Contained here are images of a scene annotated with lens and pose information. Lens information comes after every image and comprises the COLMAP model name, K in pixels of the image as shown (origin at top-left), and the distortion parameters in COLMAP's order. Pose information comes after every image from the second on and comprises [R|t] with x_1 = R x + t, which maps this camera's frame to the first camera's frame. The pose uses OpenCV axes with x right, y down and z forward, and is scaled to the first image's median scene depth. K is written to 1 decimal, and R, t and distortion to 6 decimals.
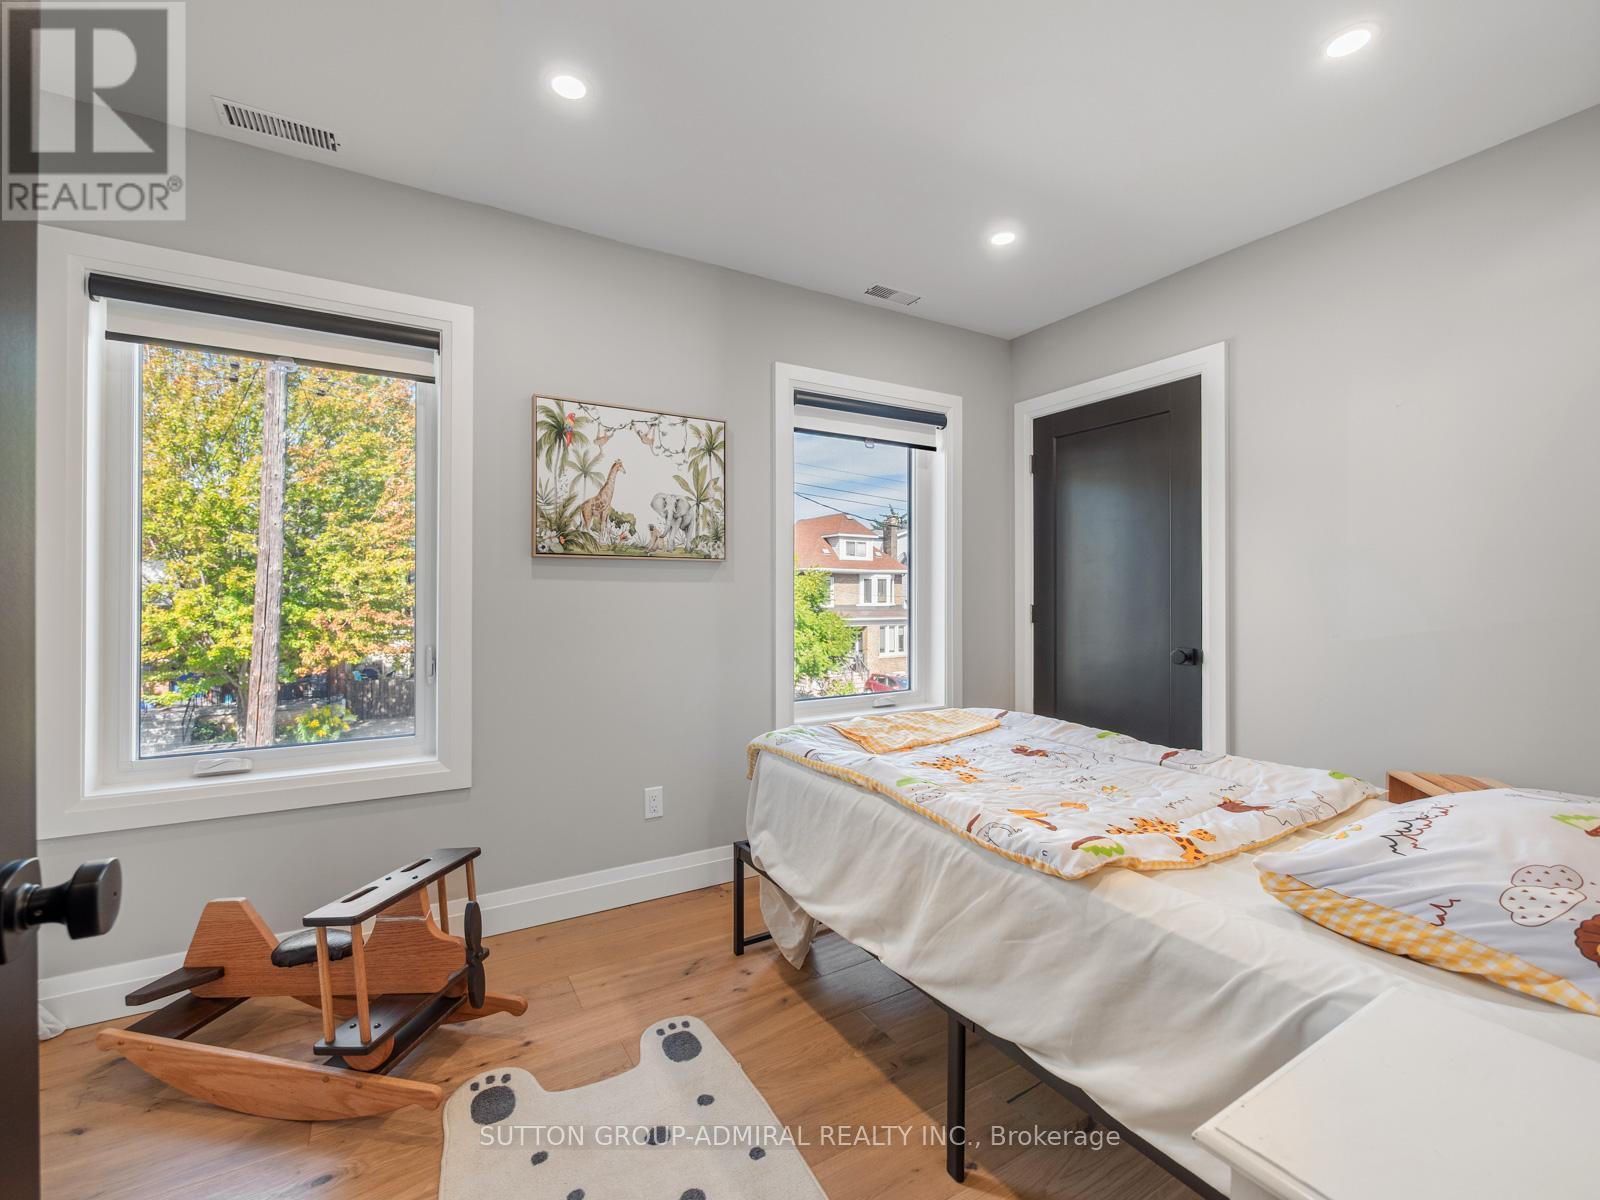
lens RADIAL K [[718.6, 0, 796.5], [0, 718.6, 602.2], [0, 0, 1]] dist [-0.004276, 0.000396]
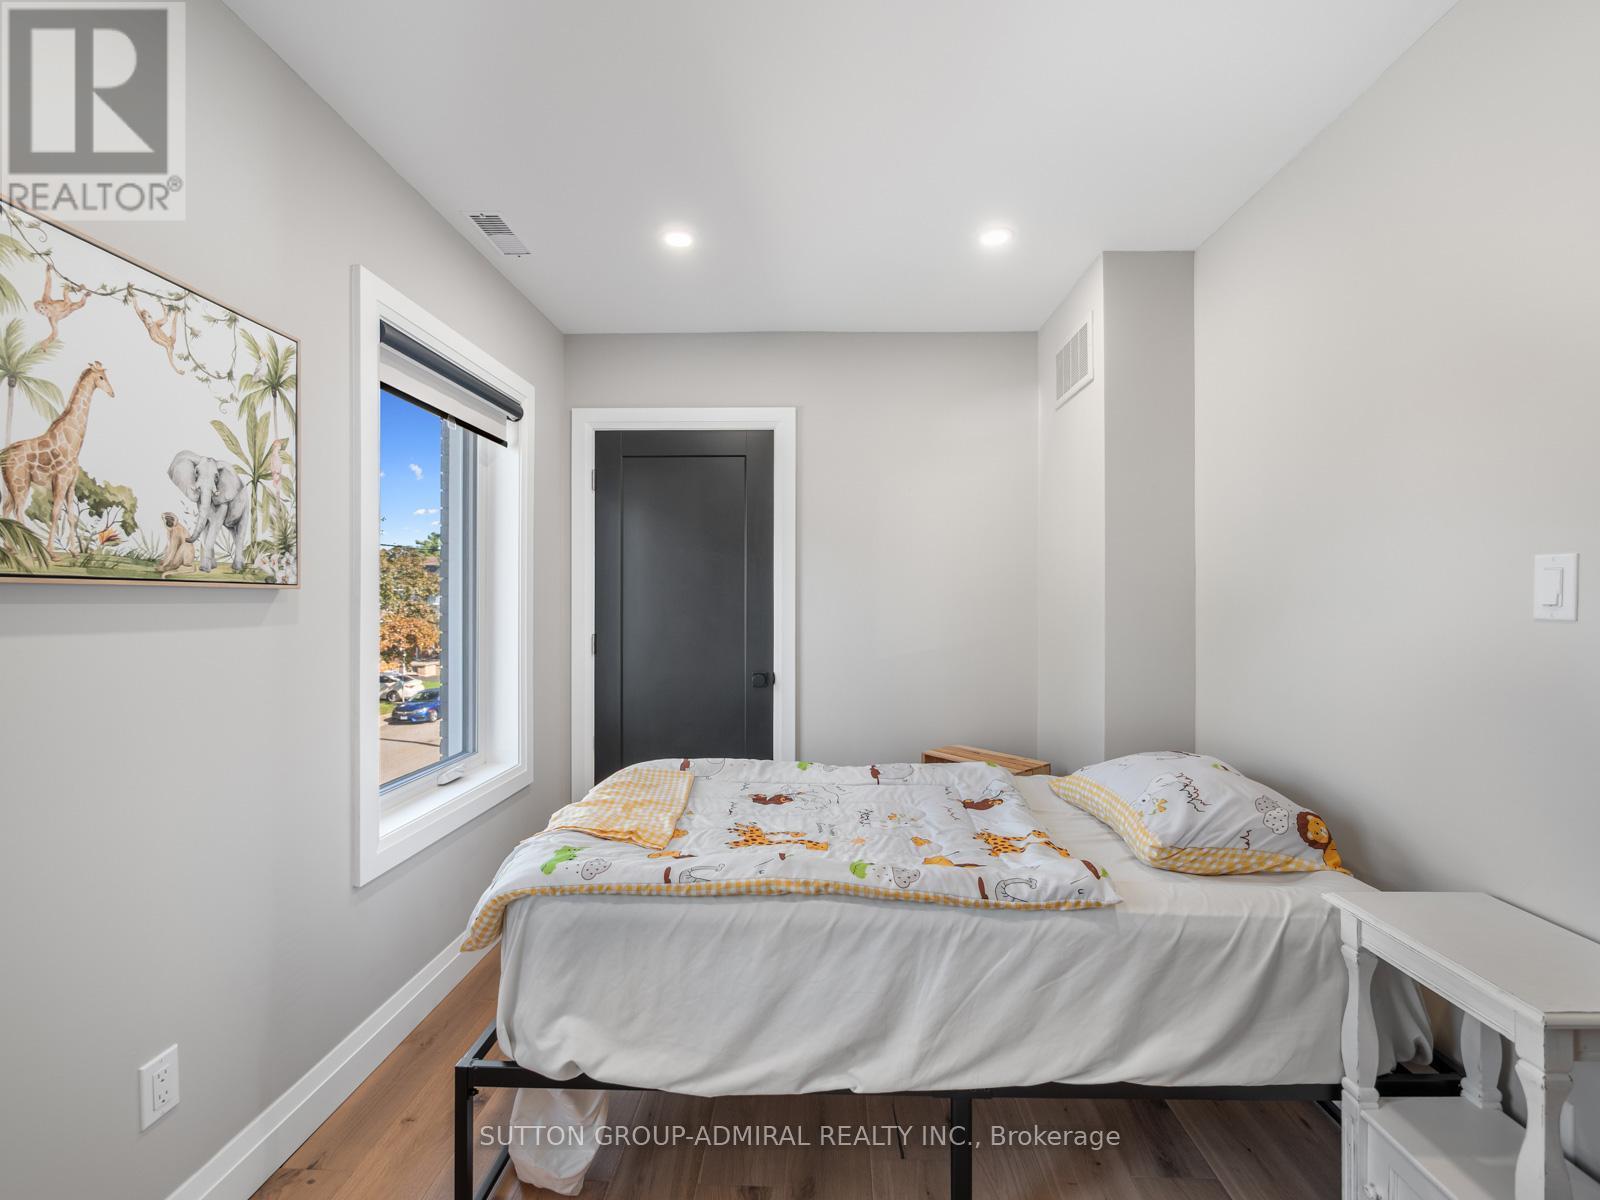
lens RADIAL K [[718.6, 0, 796.5], [0, 718.6, 602.2], [0, 0, 1]] dist [-0.004276, 0.000396]
pose [[0.511963, -0.004144, 0.858998, -0.400548], [0.004223, 0.999988, 0.002308, -0.048257], [-0.858997, 0.002446, 0.511975, 0.393561]]
